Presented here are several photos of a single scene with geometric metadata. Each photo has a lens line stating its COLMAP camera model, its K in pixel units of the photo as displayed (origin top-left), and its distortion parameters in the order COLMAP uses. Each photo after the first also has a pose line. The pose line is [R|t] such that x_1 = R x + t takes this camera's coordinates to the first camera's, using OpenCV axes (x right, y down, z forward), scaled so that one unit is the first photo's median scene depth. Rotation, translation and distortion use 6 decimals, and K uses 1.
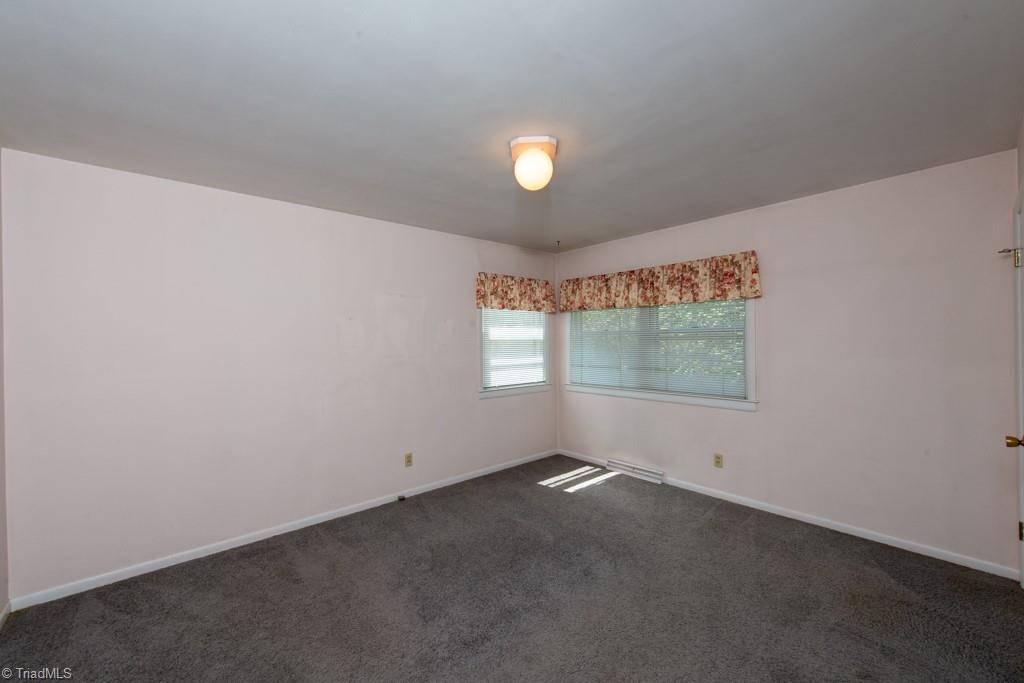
lens RADIAL K [[399.9, 0, 511.7], [0, 399.9, 340.0], [0, 0, 1]] dist [-0.019144, -0.000452]
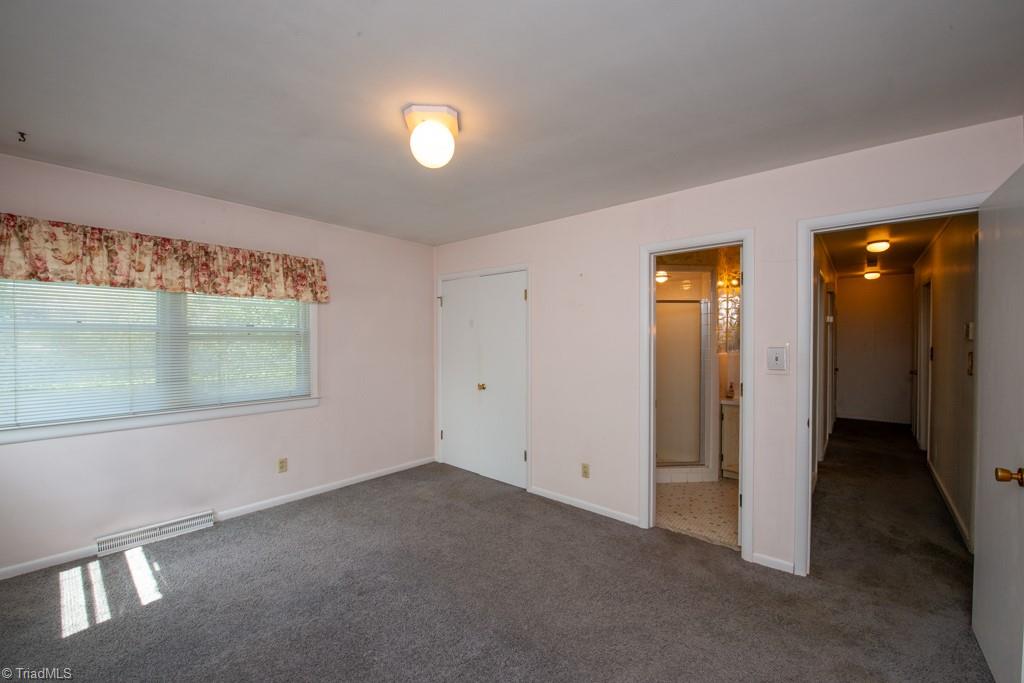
lens RADIAL K [[399.9, 0, 512.2], [0, 399.9, 343.8], [0, 0, 1]] dist [-0.019144, -0.000452]
pose [[-0.147503, -0.007734, 0.989031, -0.473676], [-0.008897, 0.999939, 0.006492, -0.003368], [-0.989022, -0.007842, -0.147562, 0.541329]]
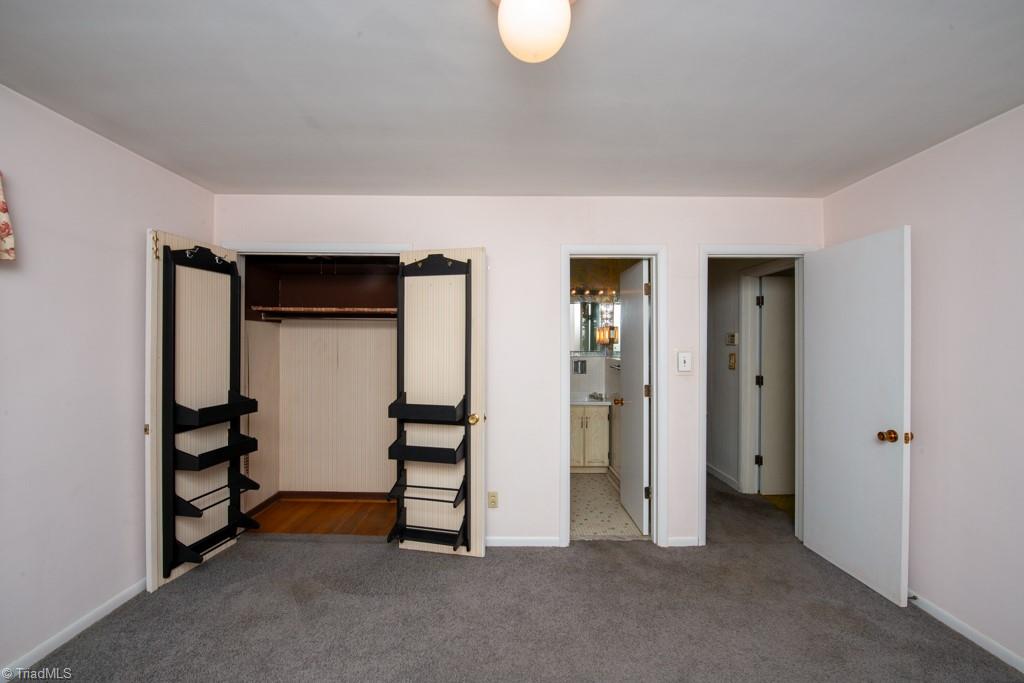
lens RADIAL K [[399.9, 0, 510.5], [0, 399.9, 344.6], [0, 0, 1]] dist [-0.019144, -0.000452]
pose [[-0.754134, 0.005895, 0.656695, -0.150560], [-0.001952, 0.999935, -0.011218, -0.001947], [-0.656718, -0.009742, -0.754073, 0.788728]]
